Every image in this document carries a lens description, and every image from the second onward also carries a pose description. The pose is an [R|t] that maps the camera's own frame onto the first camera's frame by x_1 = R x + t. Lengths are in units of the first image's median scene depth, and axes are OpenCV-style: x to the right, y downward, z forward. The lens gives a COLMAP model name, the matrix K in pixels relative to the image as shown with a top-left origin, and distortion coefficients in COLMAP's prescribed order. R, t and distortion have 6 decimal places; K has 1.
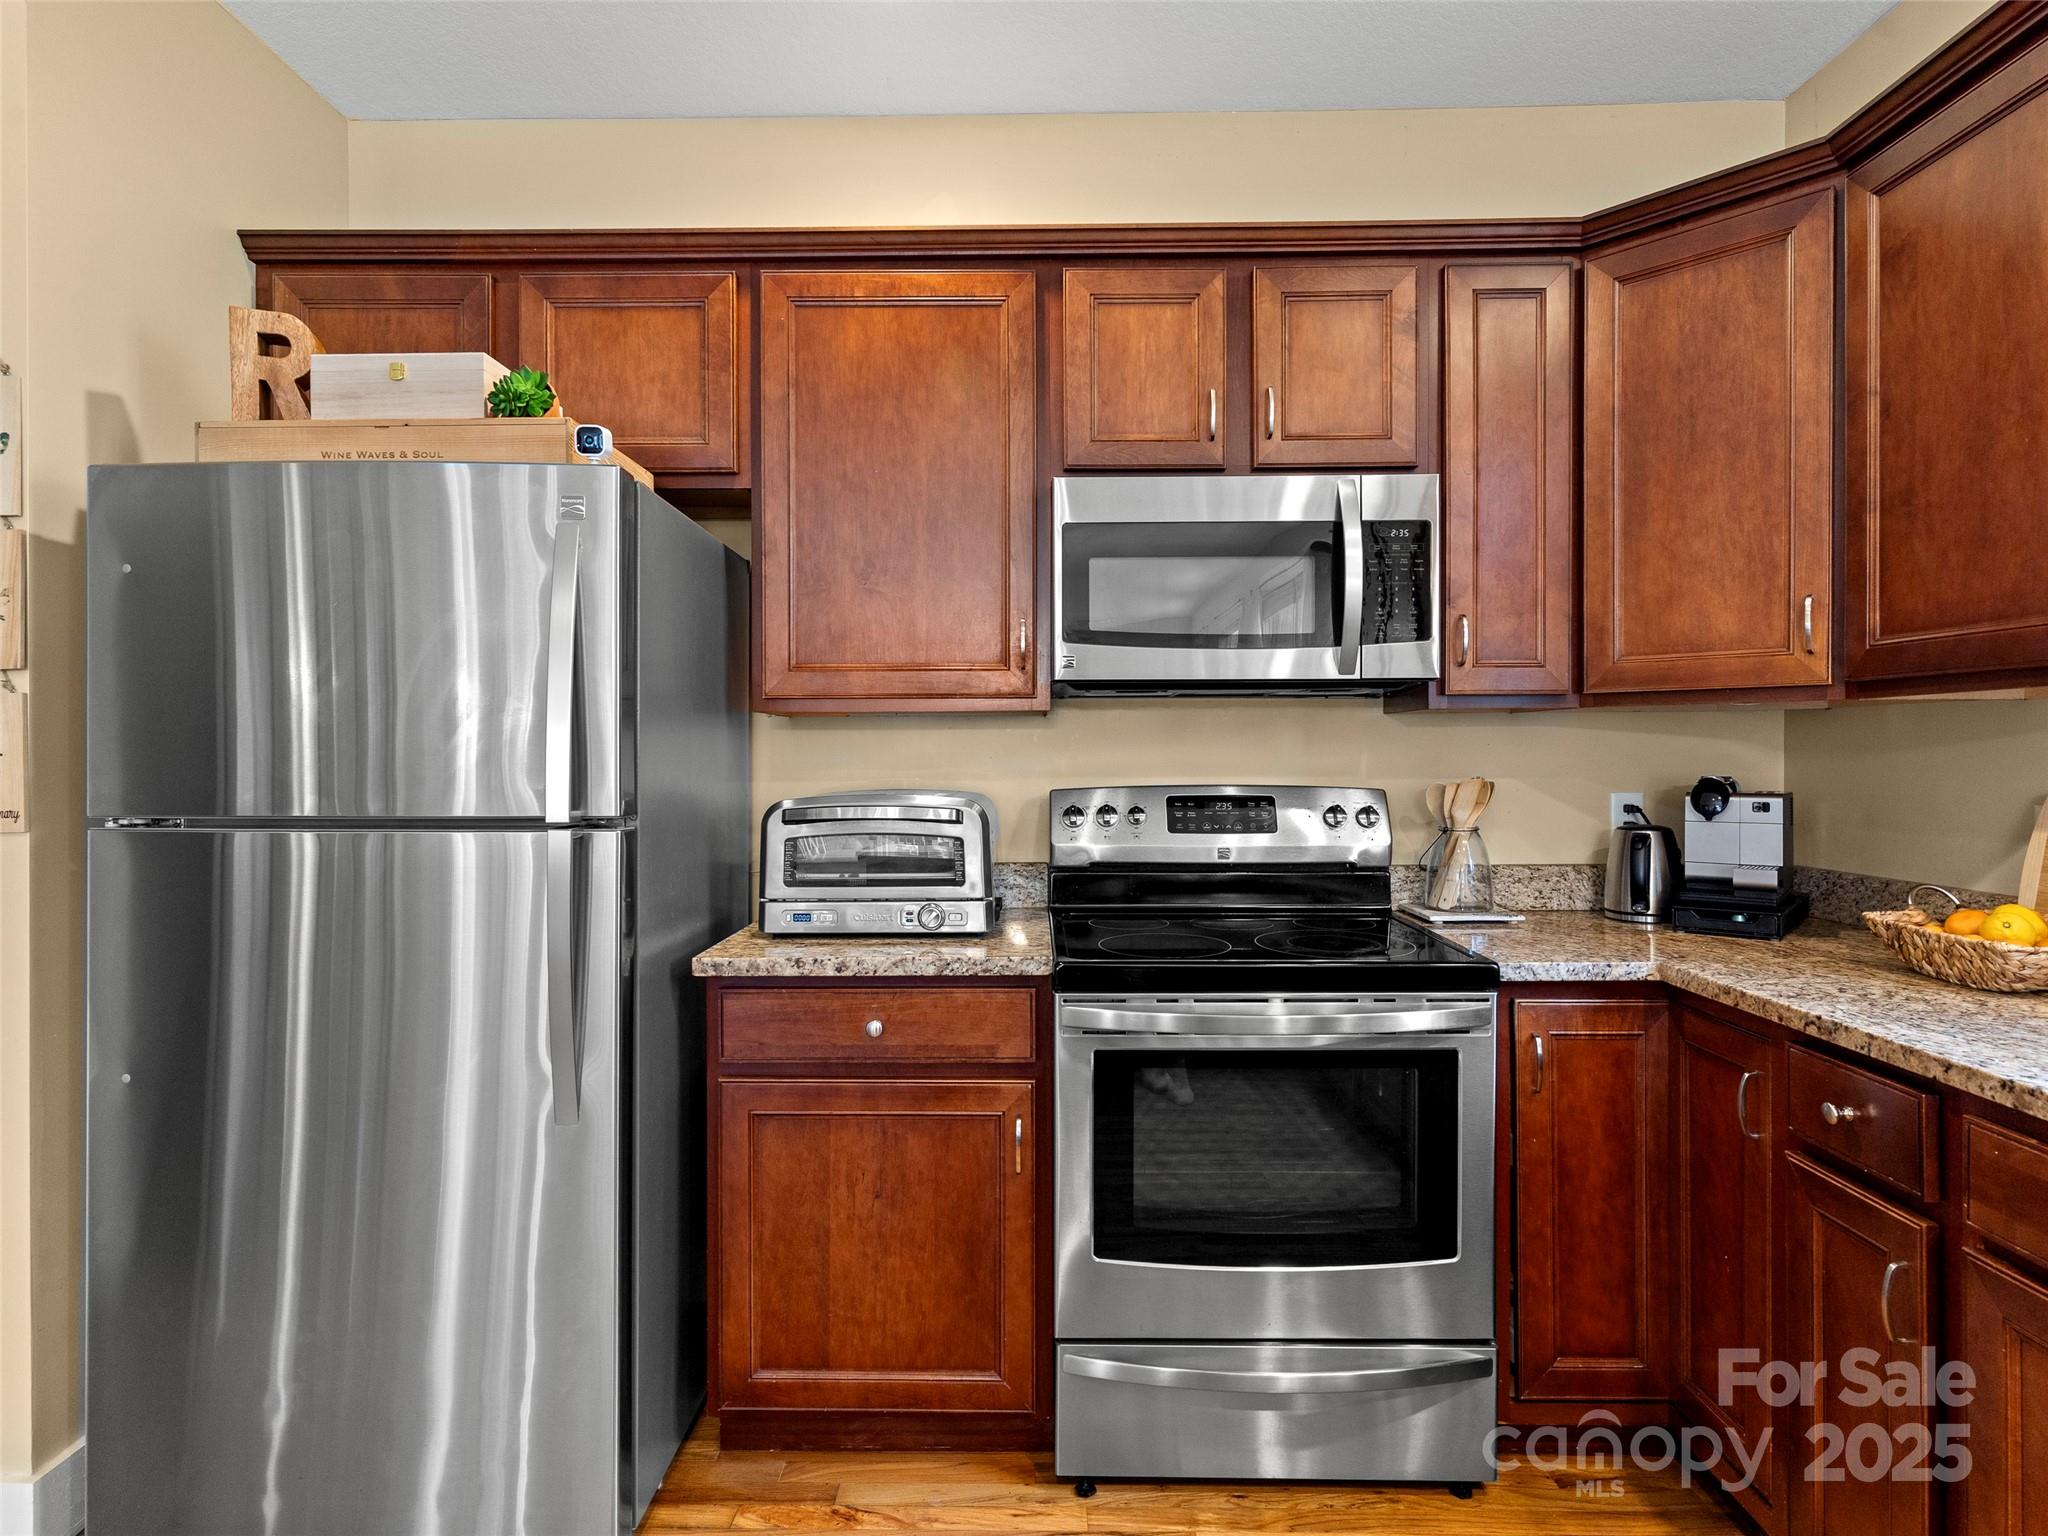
lens RADIAL K [[1095.3, 0, 1021.1], [0, 1095.3, 764.4], [0, 0, 1]] dist [0.002307, 0.000740]
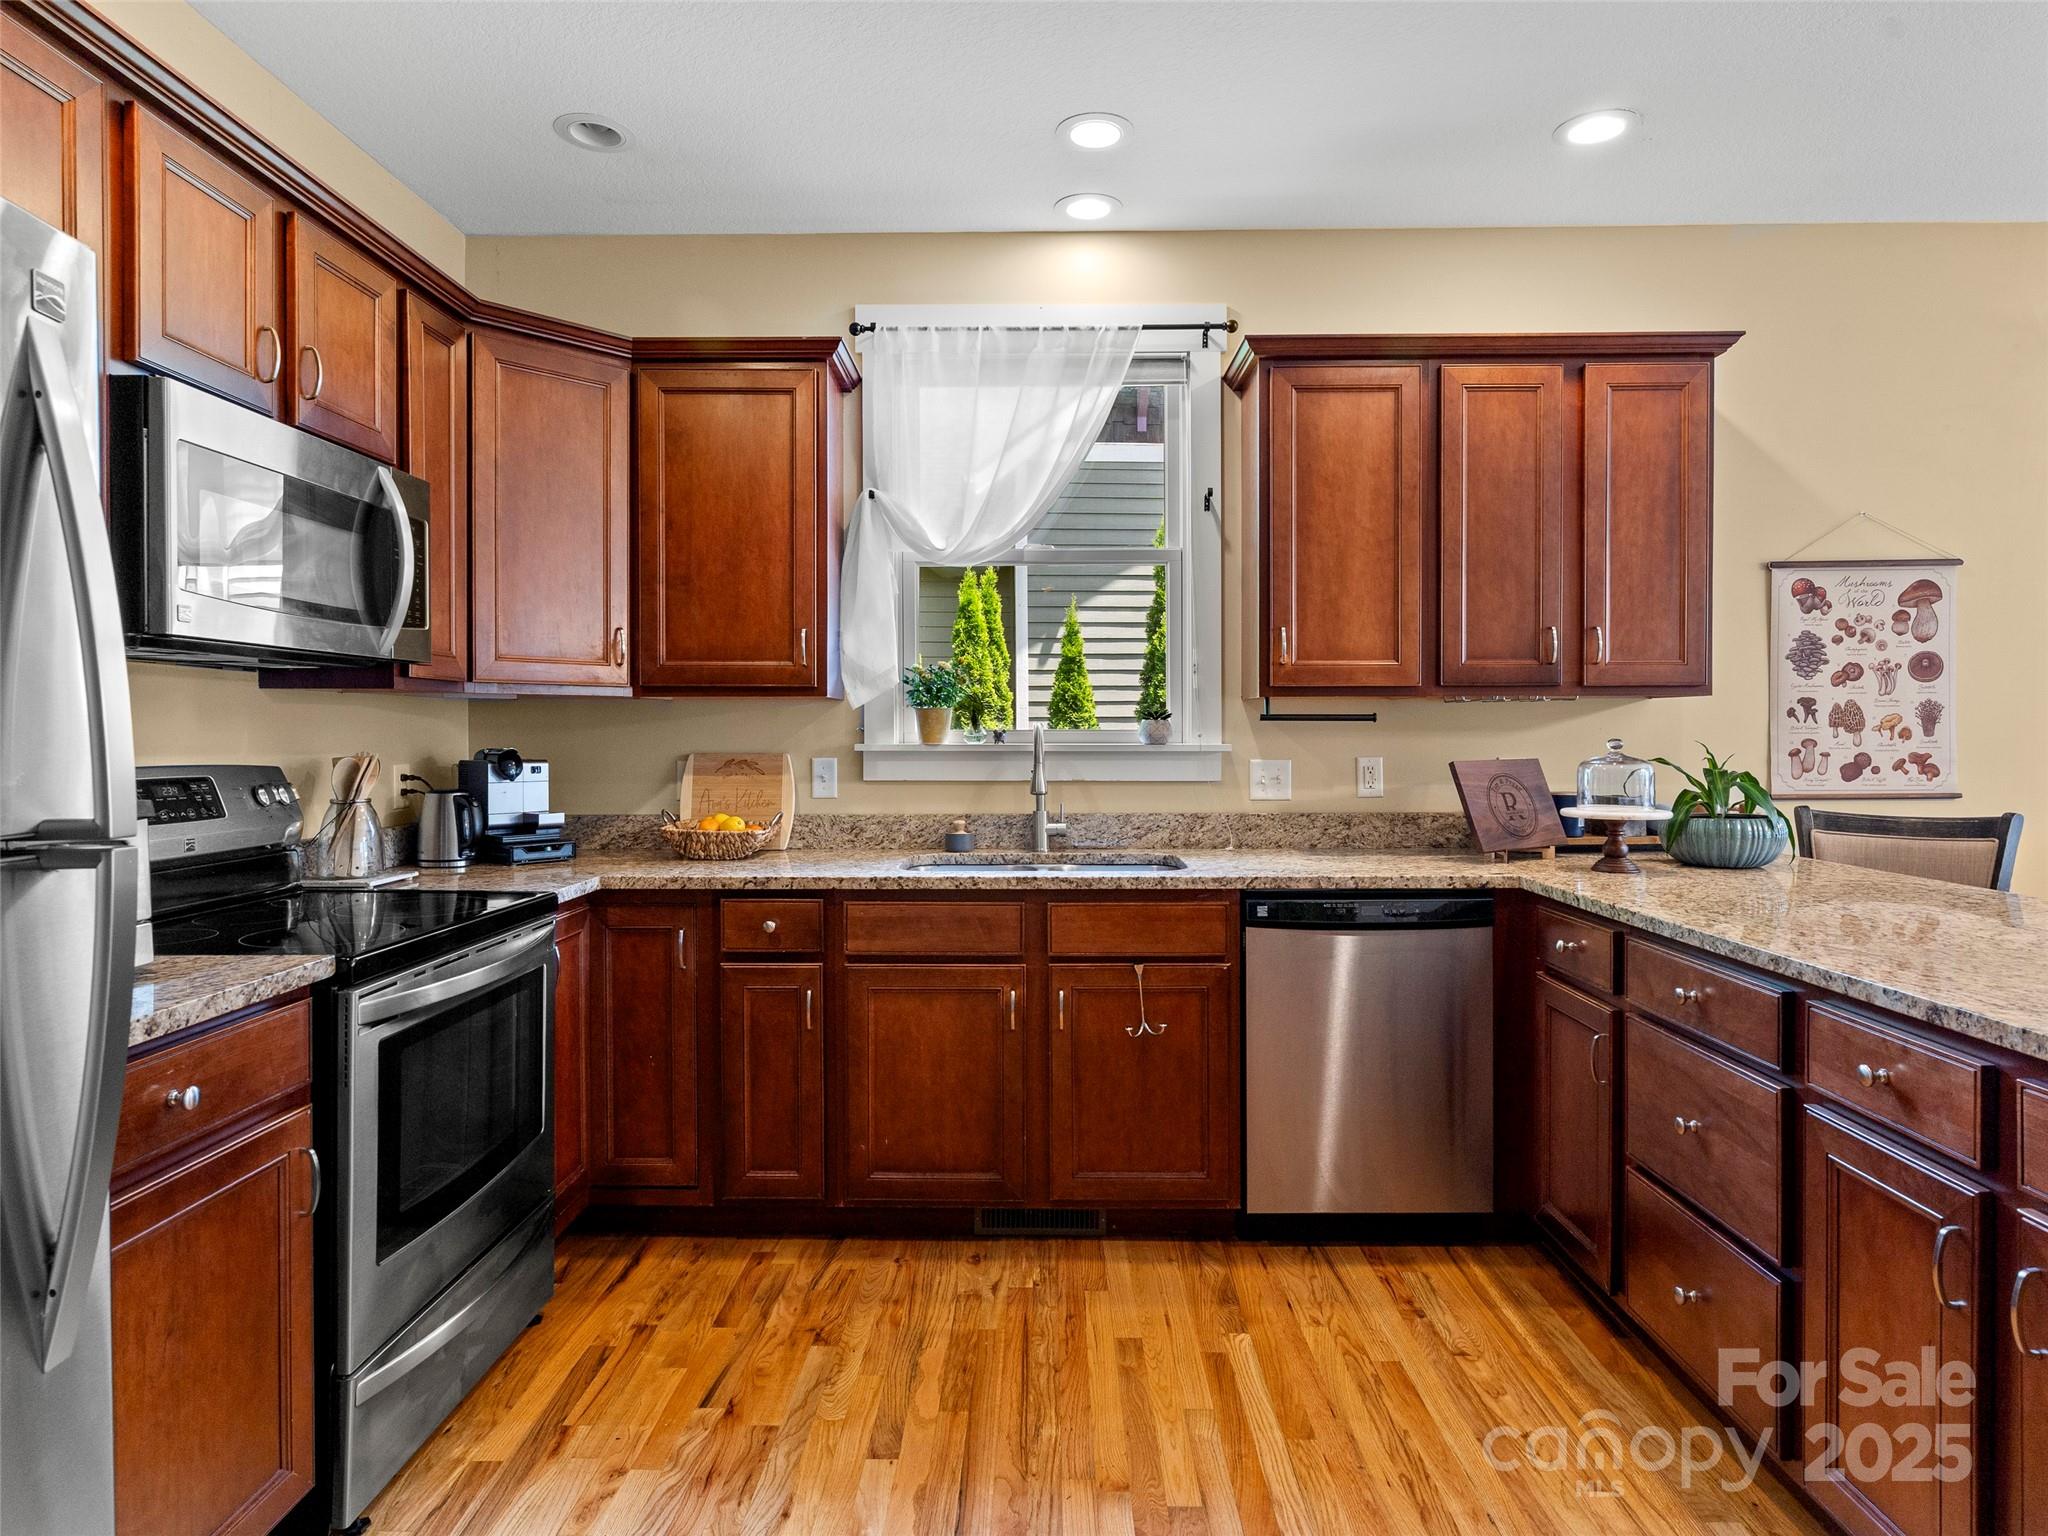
lens RADIAL K [[1136.8, 0, 1038.6], [0, 1136.8, 741.4], [0, 0, 1]] dist [0.000442, -0.000195]
pose [[0.000566, -0.005754, 0.999983, -0.899168], [0.009294, 0.999940, 0.005748, 0.001304], [-0.999957, 0.009290, 0.000620, 0.423527]]
